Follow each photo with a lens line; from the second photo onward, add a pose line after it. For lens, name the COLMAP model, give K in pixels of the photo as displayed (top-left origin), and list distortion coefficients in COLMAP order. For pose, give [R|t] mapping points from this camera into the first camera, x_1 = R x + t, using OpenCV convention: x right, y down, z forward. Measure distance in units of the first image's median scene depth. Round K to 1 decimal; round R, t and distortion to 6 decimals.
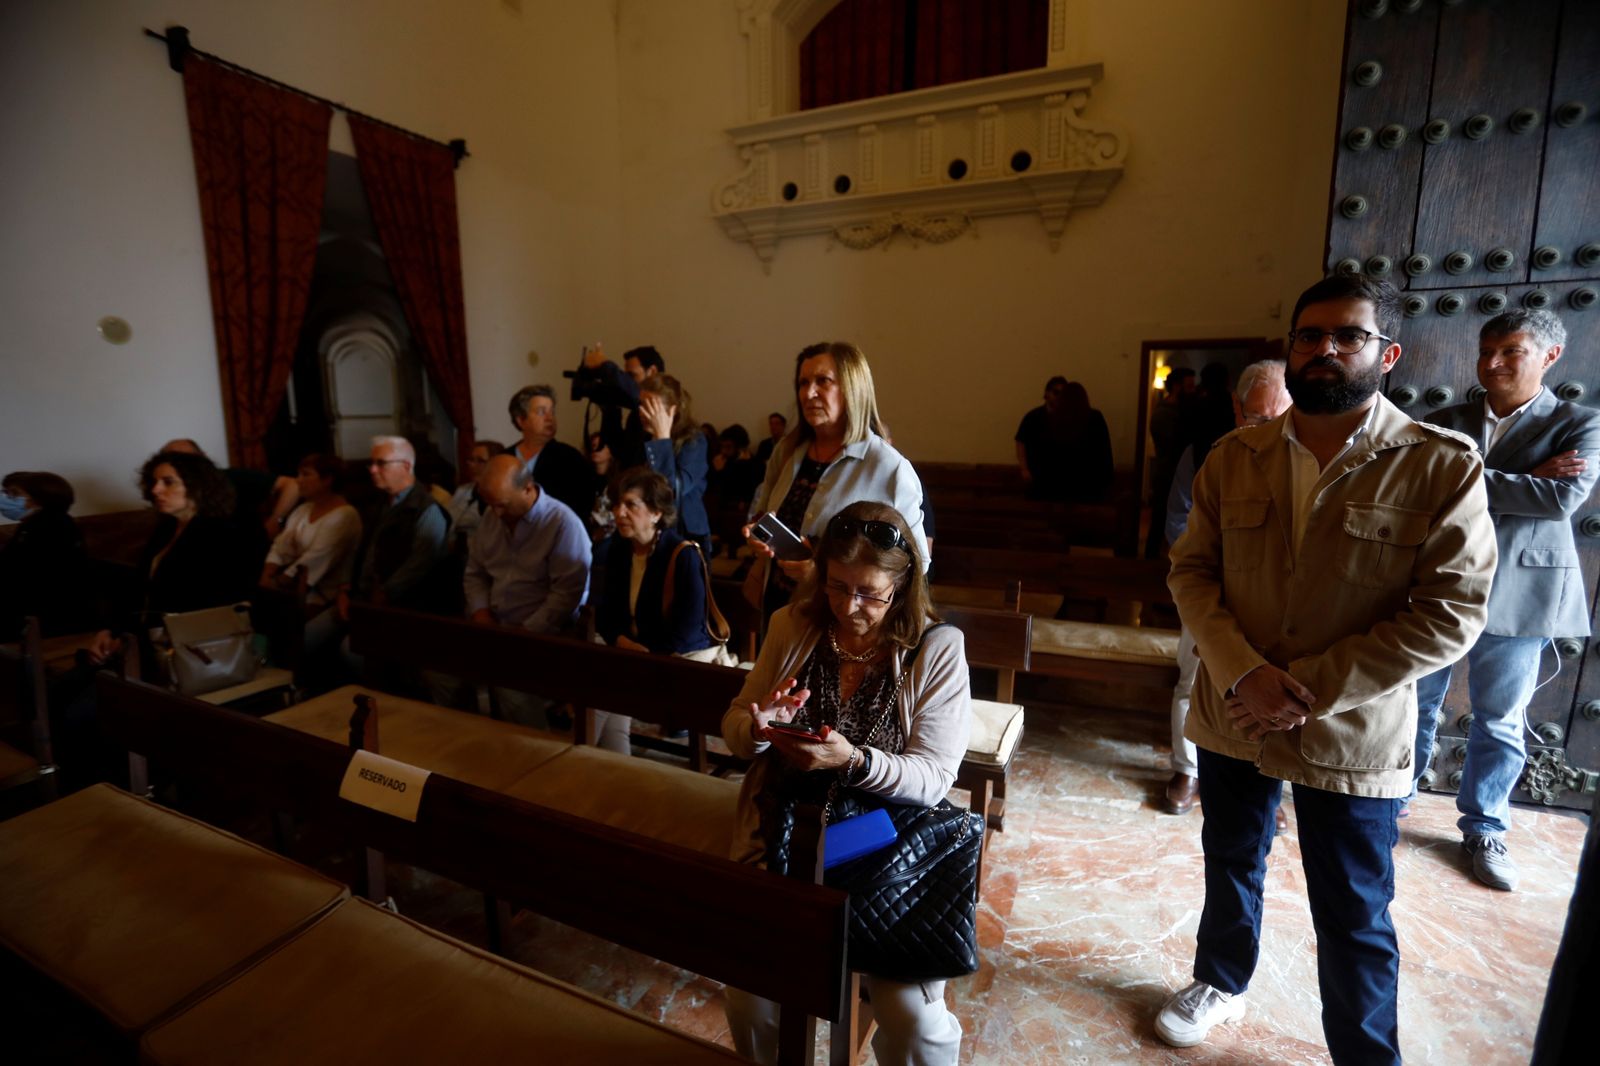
lens RADIAL K [[733.6, 0, 807.2], [0, 733.6, 533.3], [0, 0, 1]] dist [-0.069103, 0.023924]
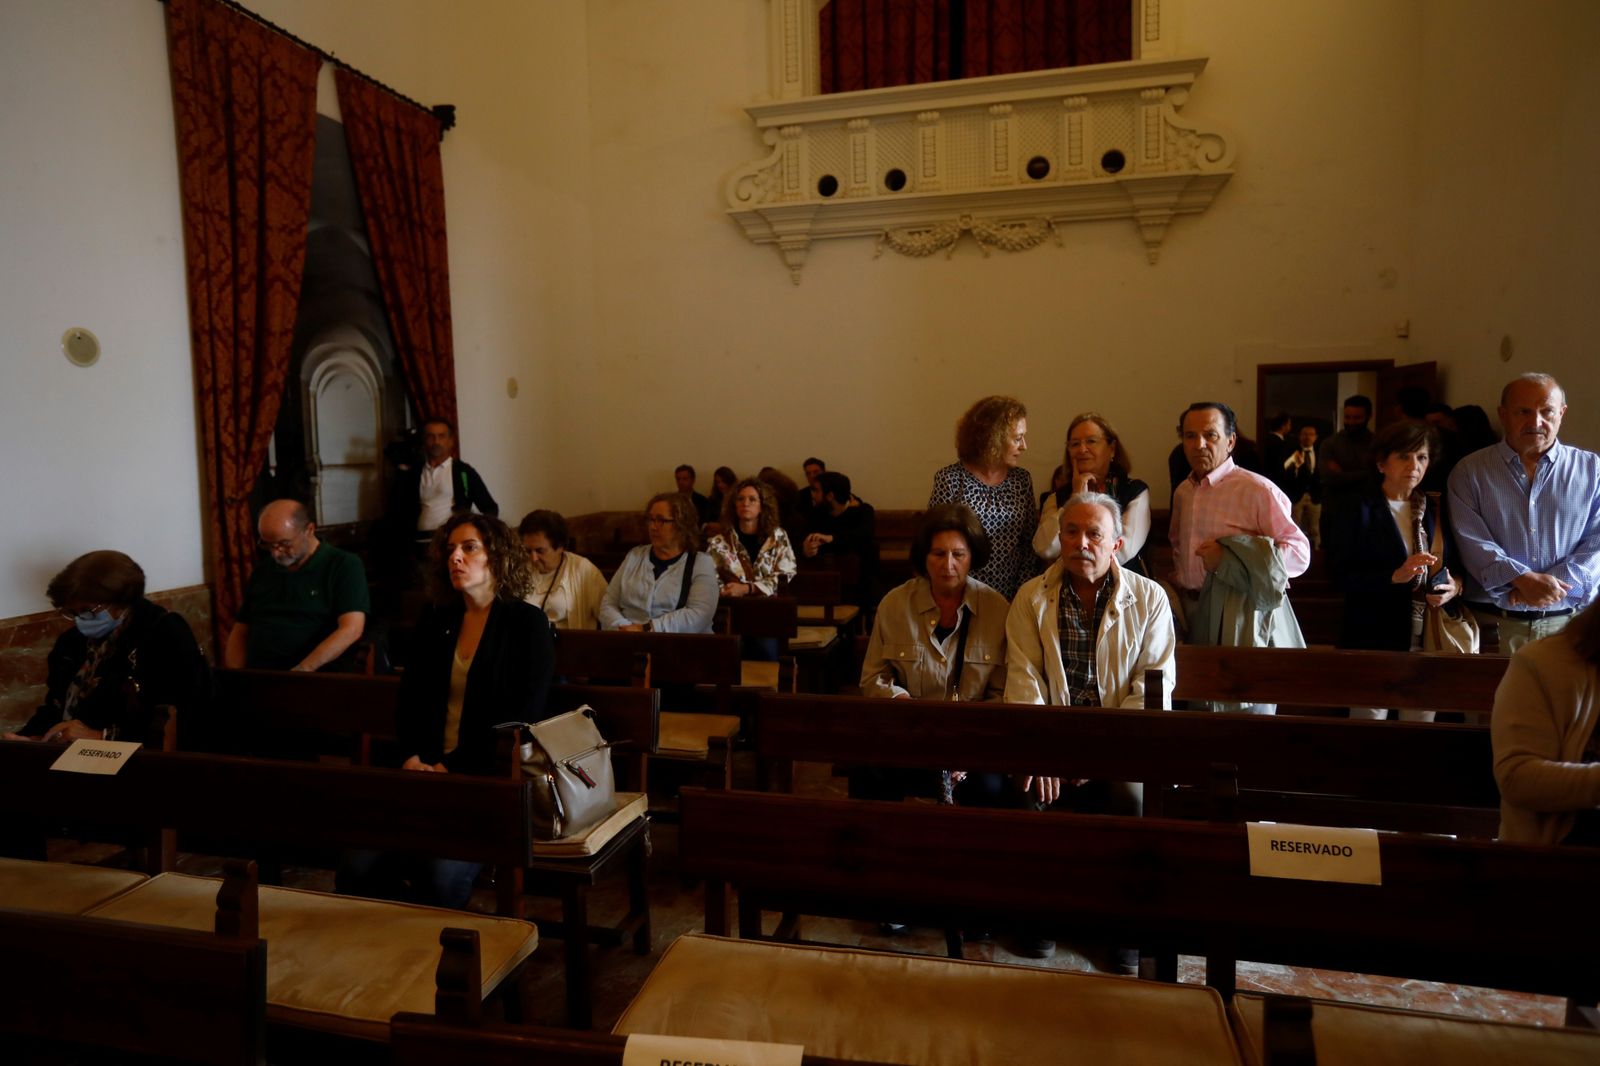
lens RADIAL K [[949.7, 0, 800.0], [0, 949.7, 533.0], [0, 0, 1]] dist [-0.036984, 0.002212]
pose [[0.983725, -0.032808, 0.176662, -0.304429], [0.046582, 0.996140, -0.074394, -0.000282], [-0.173539, 0.081412, 0.981456, -0.021059]]
